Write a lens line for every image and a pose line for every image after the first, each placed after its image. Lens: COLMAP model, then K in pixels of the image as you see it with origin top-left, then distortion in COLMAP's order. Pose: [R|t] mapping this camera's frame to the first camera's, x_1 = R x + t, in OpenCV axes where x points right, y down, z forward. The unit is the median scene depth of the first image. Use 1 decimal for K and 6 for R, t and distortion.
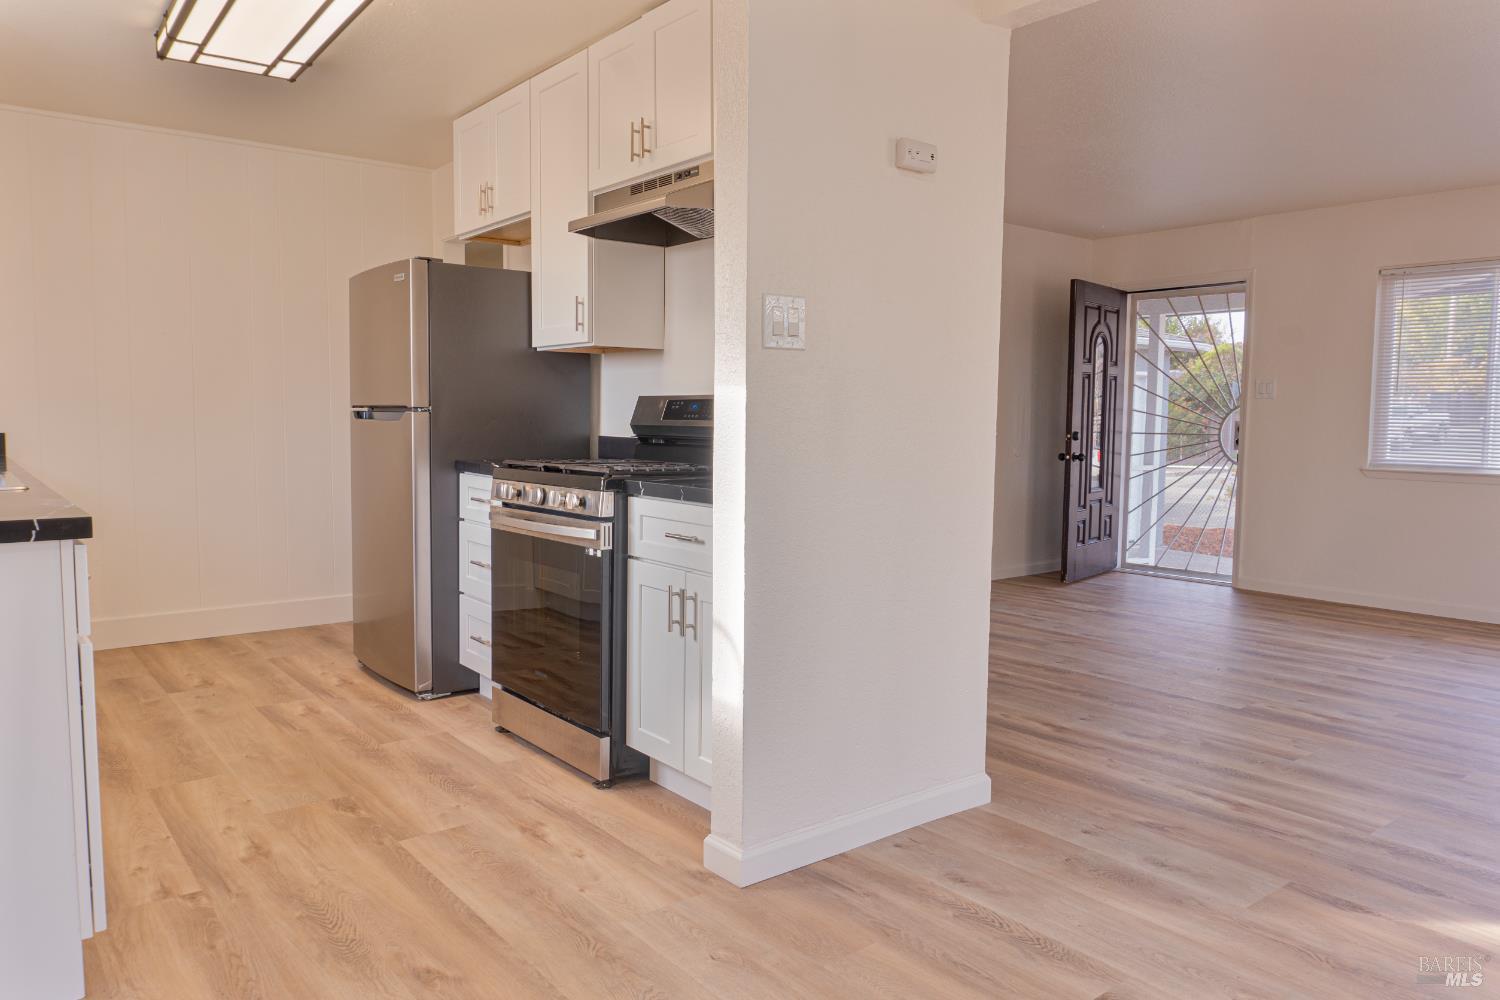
lens RADIAL K [[1033.8, 0, 759.3], [0, 1033.8, 503.9], [0, 0, 1]] dist [-0.011461, -0.004035]
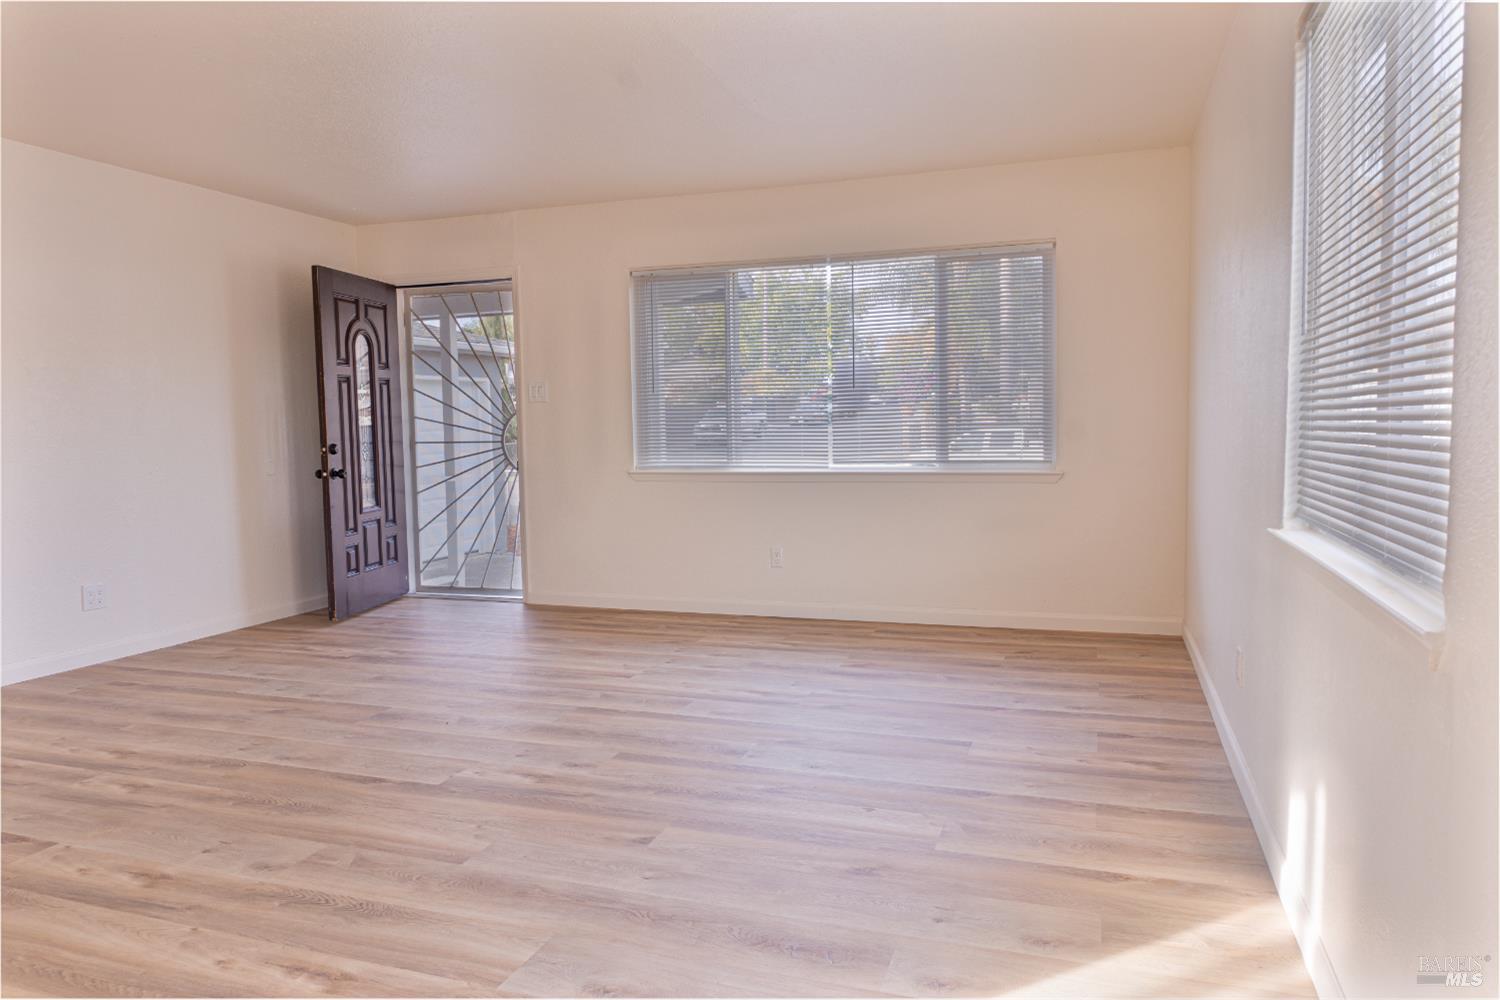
lens RADIAL K [[998.5, 0, 755.3], [0, 998.5, 505.2], [0, 0, 1]] dist [-0.014658, -0.003686]
pose [[0.841427, -0.066114, 0.536312, 0.150297], [0.067481, 0.997574, 0.017104, -0.009501], [-0.536141, 0.021800, 0.843847, 0.111264]]
